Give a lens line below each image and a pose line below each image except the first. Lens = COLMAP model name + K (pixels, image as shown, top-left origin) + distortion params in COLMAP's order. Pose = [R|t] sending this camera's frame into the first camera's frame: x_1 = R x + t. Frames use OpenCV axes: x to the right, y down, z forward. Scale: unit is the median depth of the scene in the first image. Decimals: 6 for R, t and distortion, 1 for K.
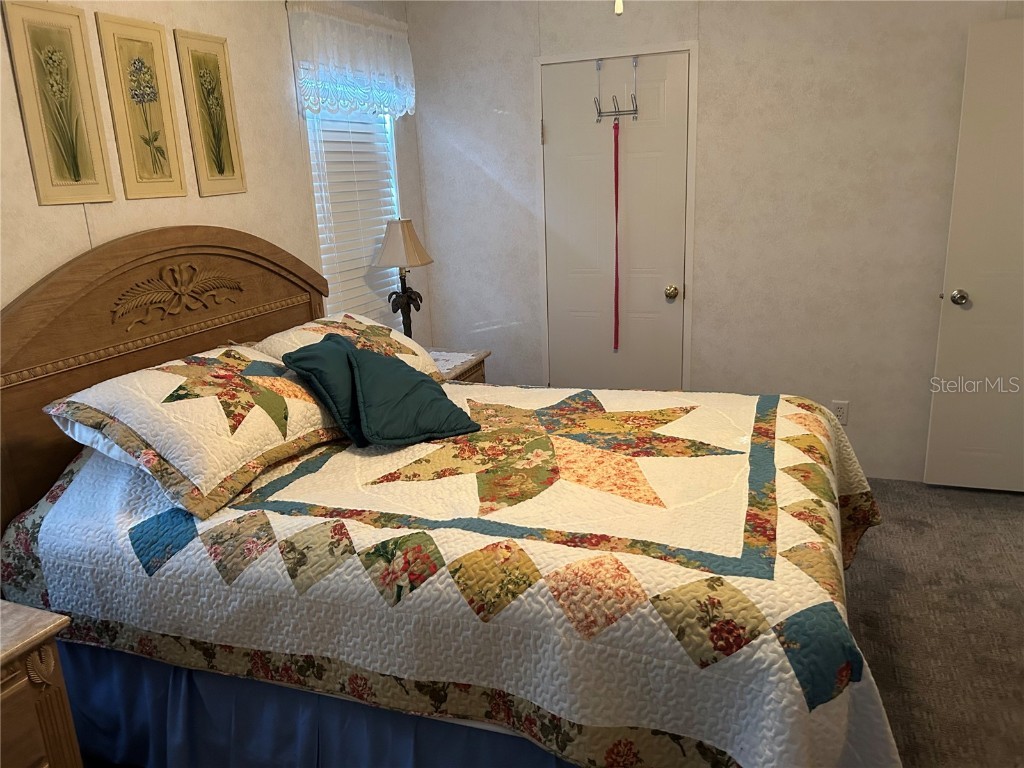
lens RADIAL K [[766.4, 0, 508.3], [0, 766.4, 381.0], [0, 0, 1]] dist [0.040690, -0.035718]
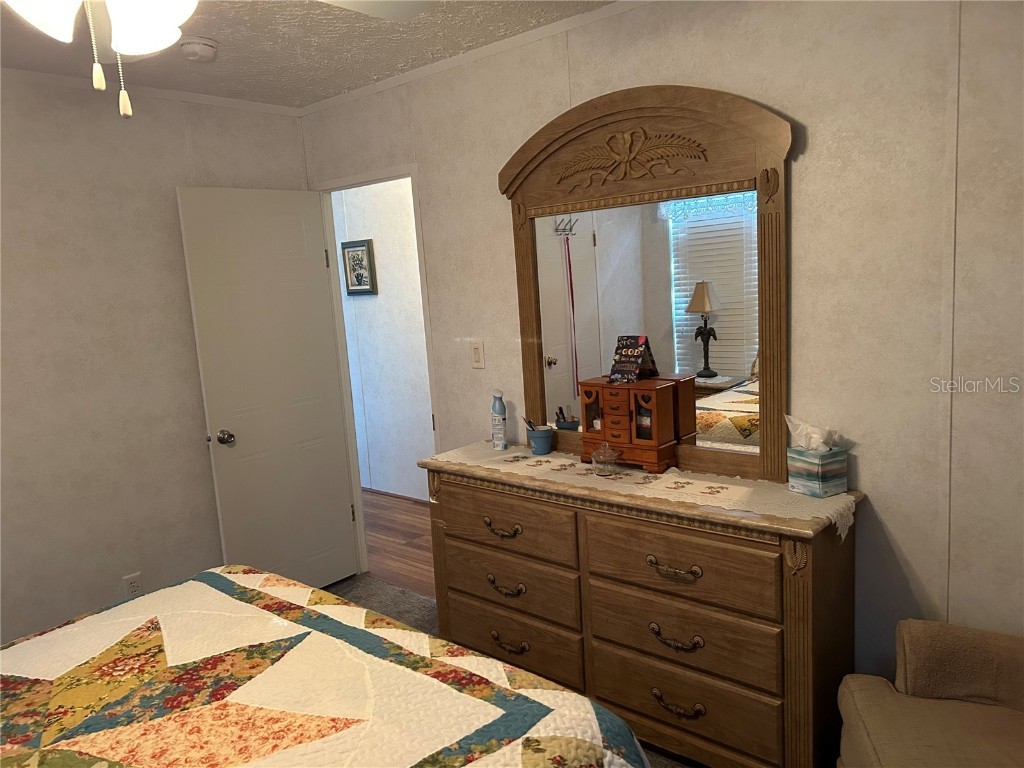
lens RADIAL K [[766.4, 0, 508.3], [0, 766.4, 381.0], [0, 0, 1]] dist [0.040690, -0.035718]
pose [[0.361100, -0.103055, 0.926815, -0.353753], [0.285973, 0.958225, -0.004871, -0.099755], [-0.887596, 0.266803, 0.375486, 0.375099]]
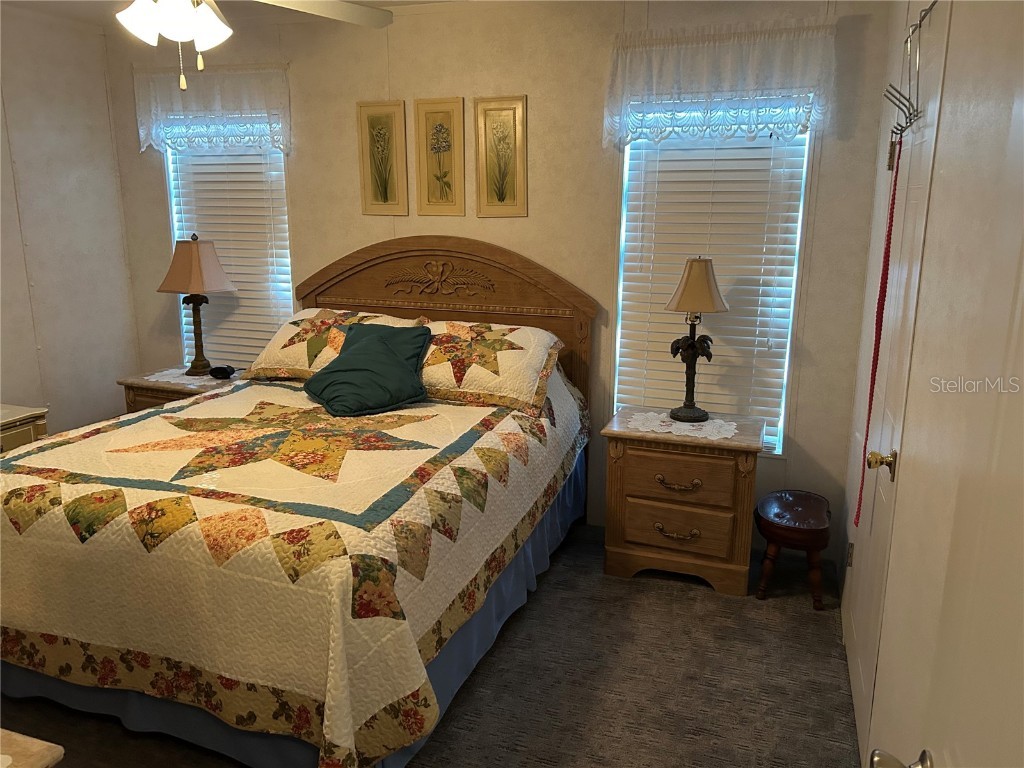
lens RADIAL K [[766.4, 0, 508.3], [0, 766.4, 381.0], [0, 0, 1]] dist [0.040690, -0.035718]
pose [[0.011638, 0.258837, -0.965851, 1.183795], [-0.274724, 0.929573, 0.245805, -0.380846], [0.961453, 0.262482, 0.081927, 1.217706]]
